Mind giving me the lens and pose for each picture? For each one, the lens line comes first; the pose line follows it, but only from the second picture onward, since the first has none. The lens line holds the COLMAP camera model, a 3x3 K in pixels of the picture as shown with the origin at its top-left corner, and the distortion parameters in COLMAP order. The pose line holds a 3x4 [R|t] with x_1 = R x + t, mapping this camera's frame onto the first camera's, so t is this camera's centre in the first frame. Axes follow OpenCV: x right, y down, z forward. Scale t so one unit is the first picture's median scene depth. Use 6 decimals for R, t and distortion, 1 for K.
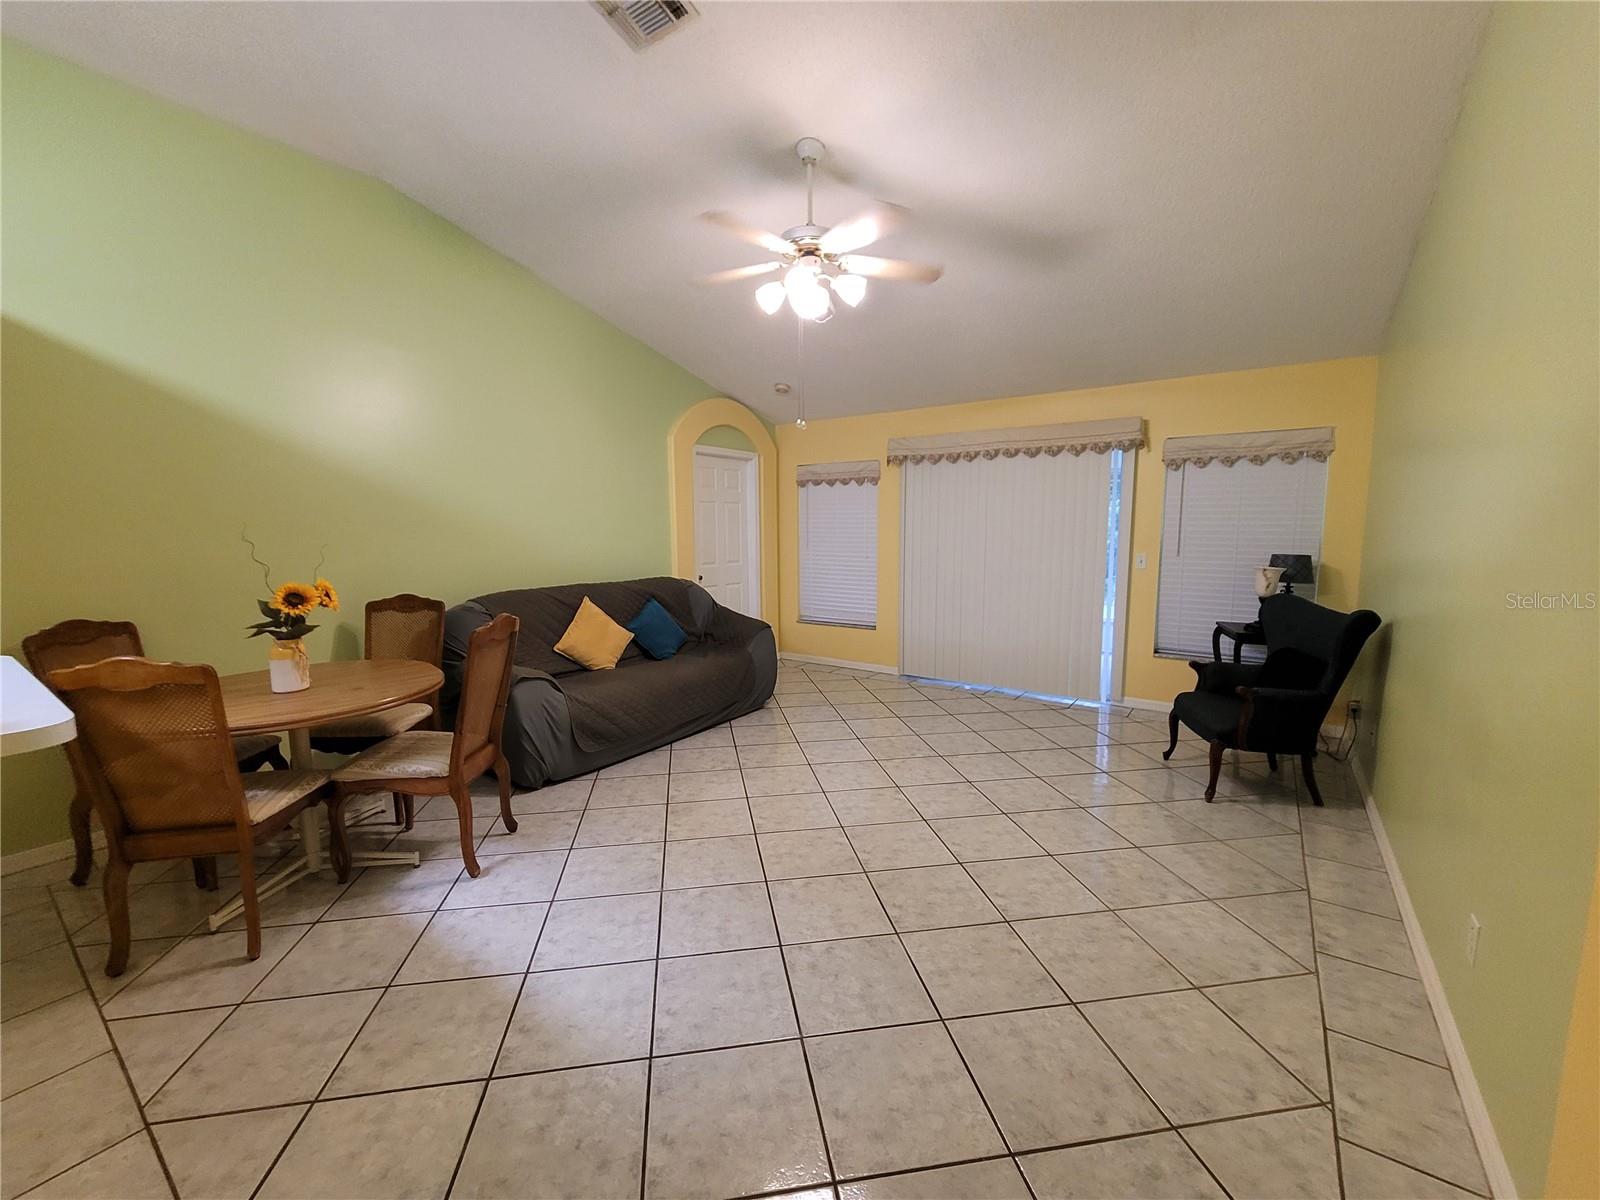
lens RADIAL K [[655.9, 0, 792.2], [0, 655.9, 601.5], [0, 0, 1]] dist [0.000848, -0.001670]
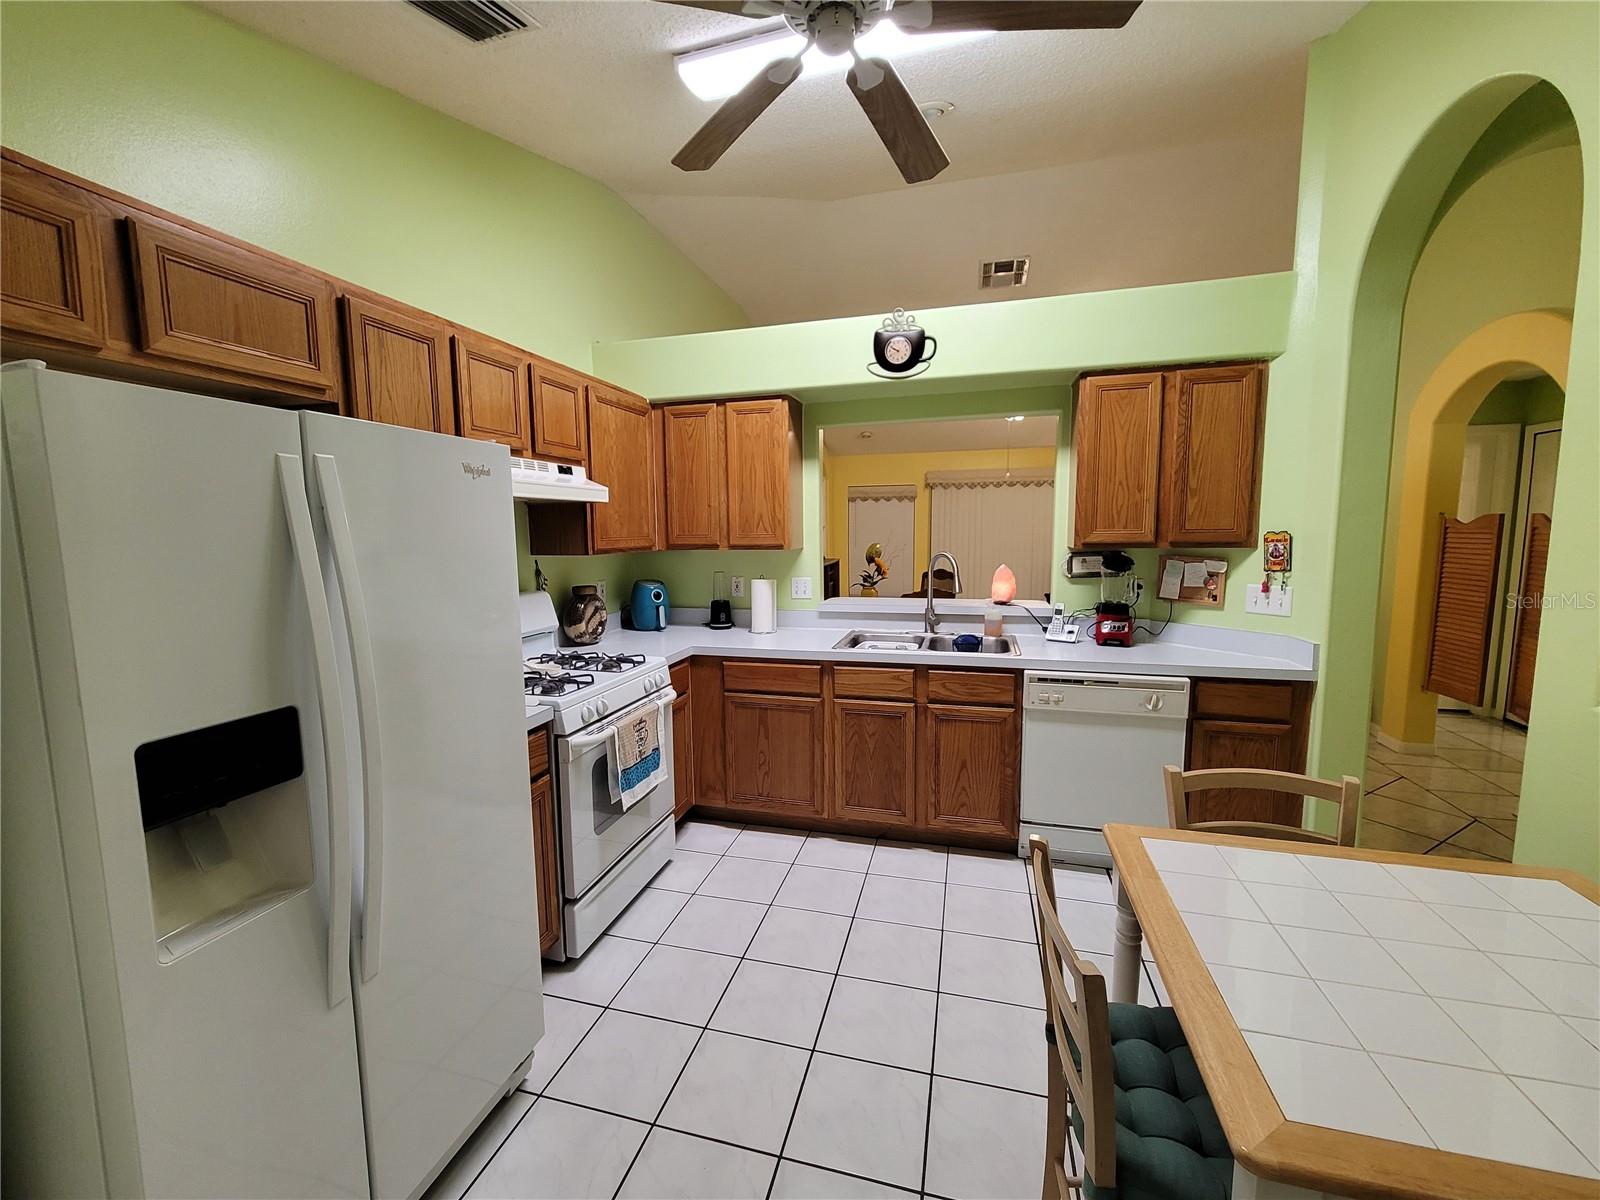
lens RADIAL K [[655.9, 0, 787.7], [0, 655.9, 600.3], [0, 0, 1]] dist [0.000848, -0.001670]
pose [[0.940473, -0.042888, 0.337152, -1.457236], [0.044303, 0.999012, 0.003499, 0.053373], [-0.336969, 0.011646, 0.941444, -0.633291]]
